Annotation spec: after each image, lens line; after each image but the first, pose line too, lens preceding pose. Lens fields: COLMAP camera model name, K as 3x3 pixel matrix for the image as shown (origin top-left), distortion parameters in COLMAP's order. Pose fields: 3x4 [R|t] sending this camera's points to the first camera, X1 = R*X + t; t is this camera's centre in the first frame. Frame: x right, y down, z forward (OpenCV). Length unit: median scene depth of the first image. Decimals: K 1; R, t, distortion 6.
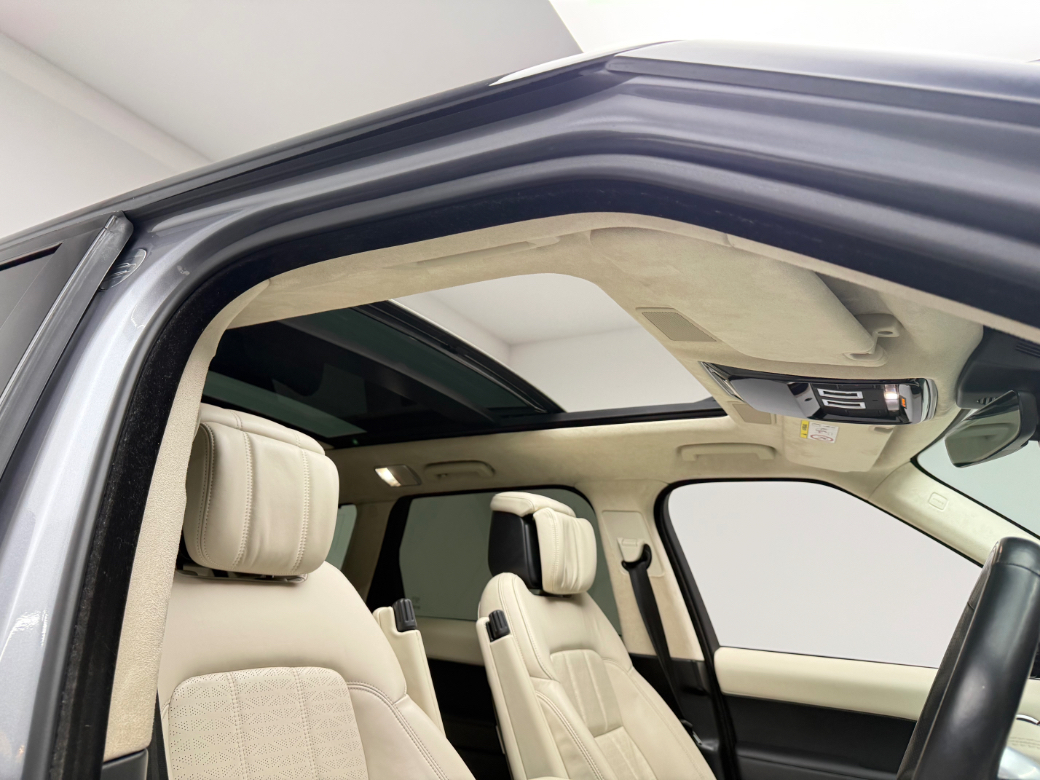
lens RADIAL K [[704.9, 0, 518.9], [0, 704.9, 384.3], [0, 0, 1]] dist [0.008367, -0.012232]
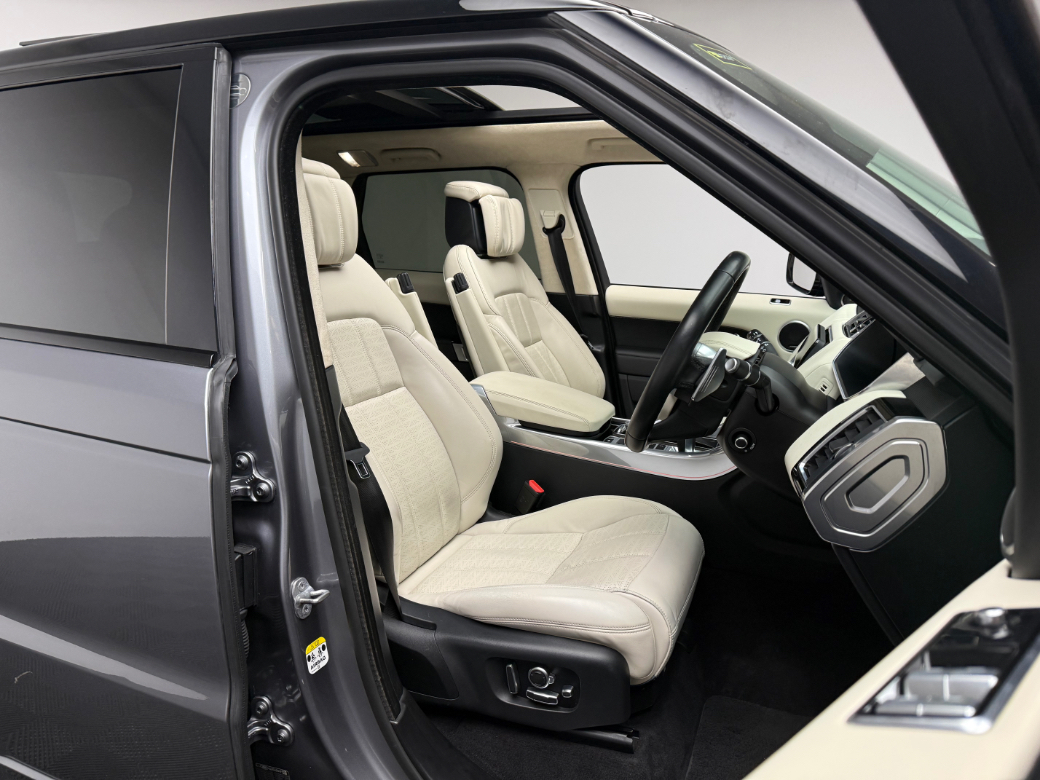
lens RADIAL K [[704.9, 0, 518.5], [0, 704.9, 390.1], [0, 0, 1]] dist [0.008367, -0.012232]
pose [[0.992746, -0.055002, 0.106914, -0.065527], [-0.005816, 0.866218, 0.499632, -0.165659], [-0.120091, -0.496630, 0.859614, -0.323832]]
